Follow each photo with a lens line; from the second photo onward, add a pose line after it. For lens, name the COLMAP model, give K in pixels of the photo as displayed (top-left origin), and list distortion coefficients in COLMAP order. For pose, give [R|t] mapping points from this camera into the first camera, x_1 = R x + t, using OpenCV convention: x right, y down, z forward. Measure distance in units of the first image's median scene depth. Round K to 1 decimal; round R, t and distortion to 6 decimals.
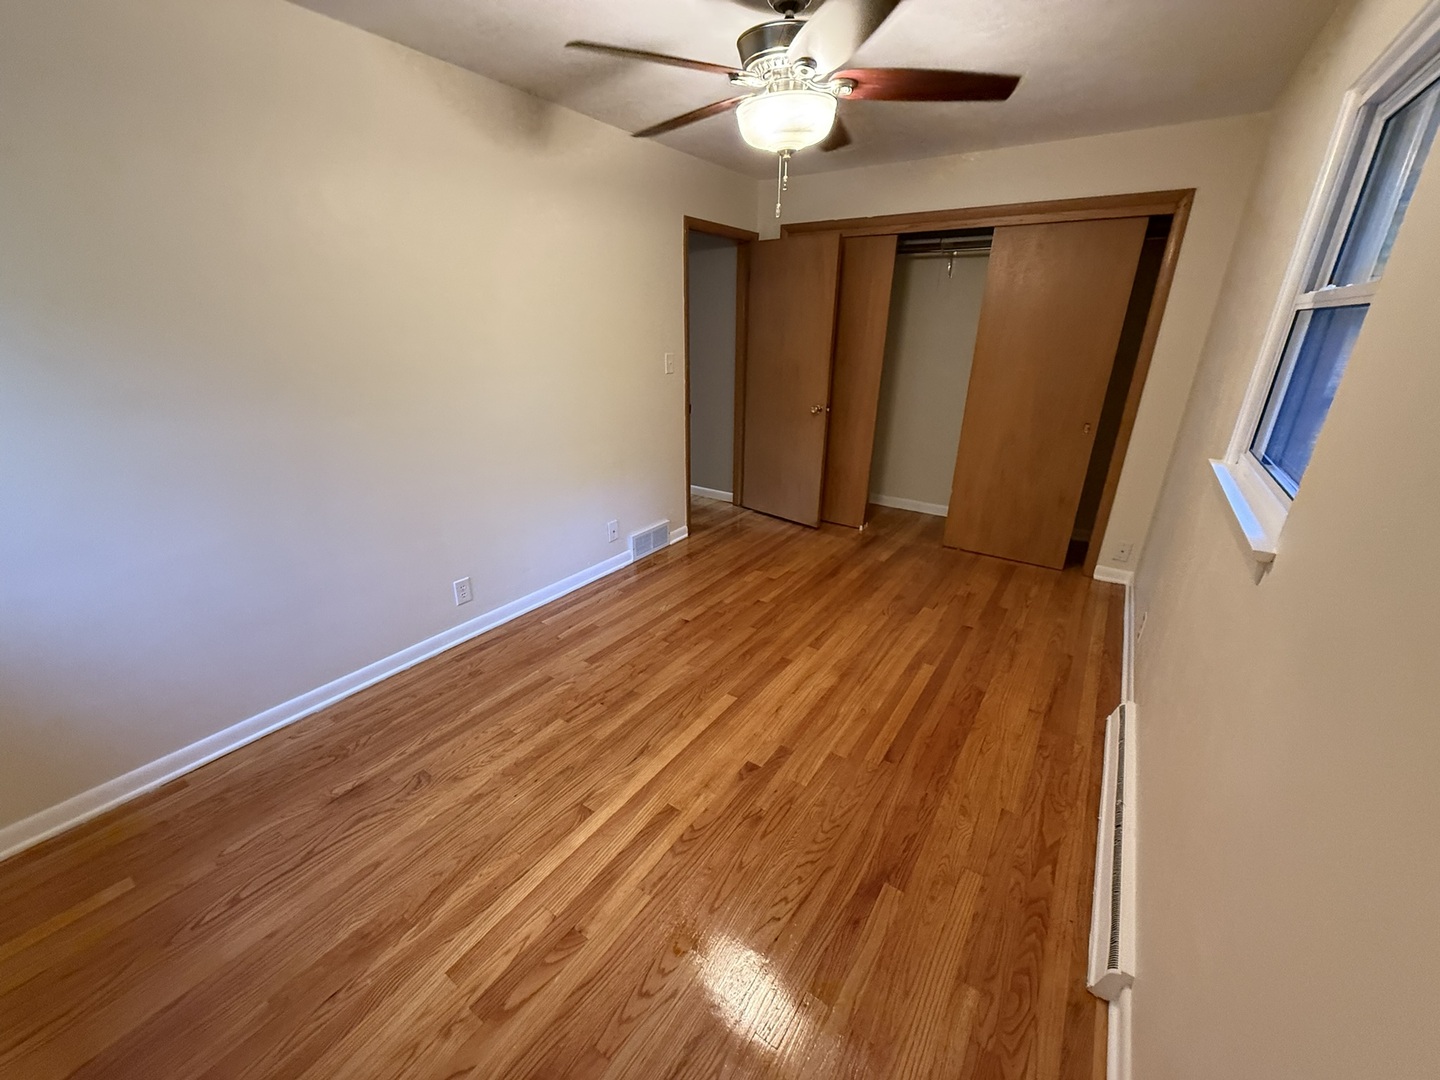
lens RADIAL K [[574.5, 0, 718.0], [0, 574.5, 540.3], [0, 0, 1]] dist [-0.000413, 0.000244]
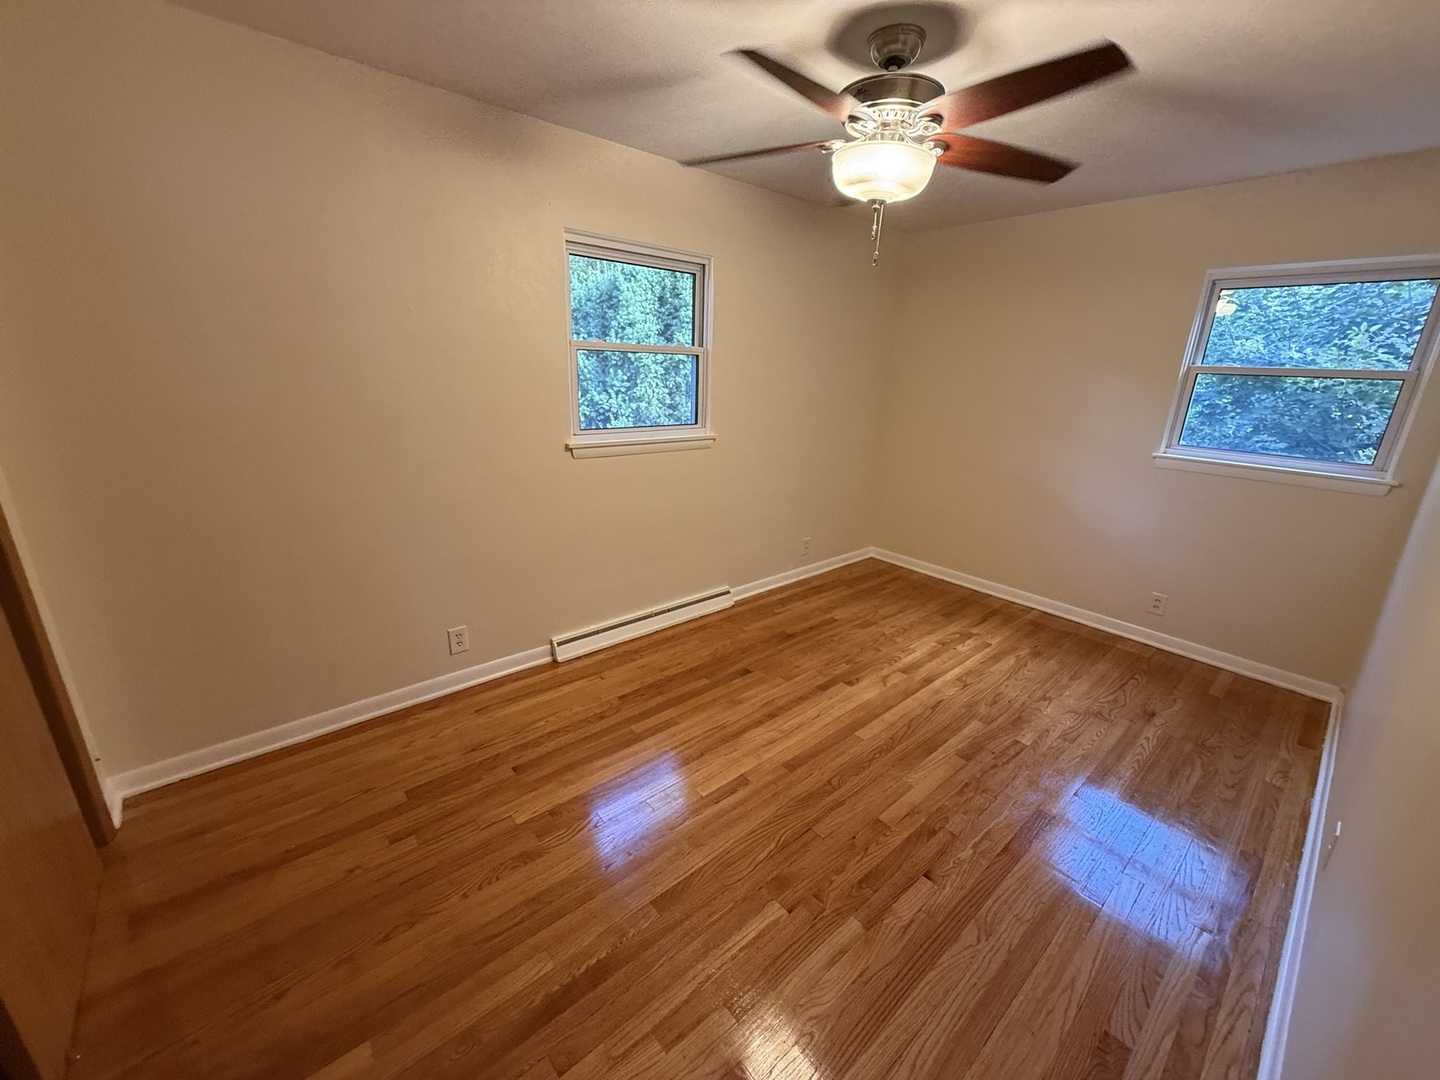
lens RADIAL K [[574.5, 0, 725.3], [0, 574.5, 543.2], [0, 0, 1]] dist [-0.000413, 0.000244]
pose [[-0.968895, -0.116841, 0.218153, 0.078676], [0.043352, 0.787756, 0.614460, -0.680642], [-0.243646, 0.604804, -0.758188, 1.774990]]
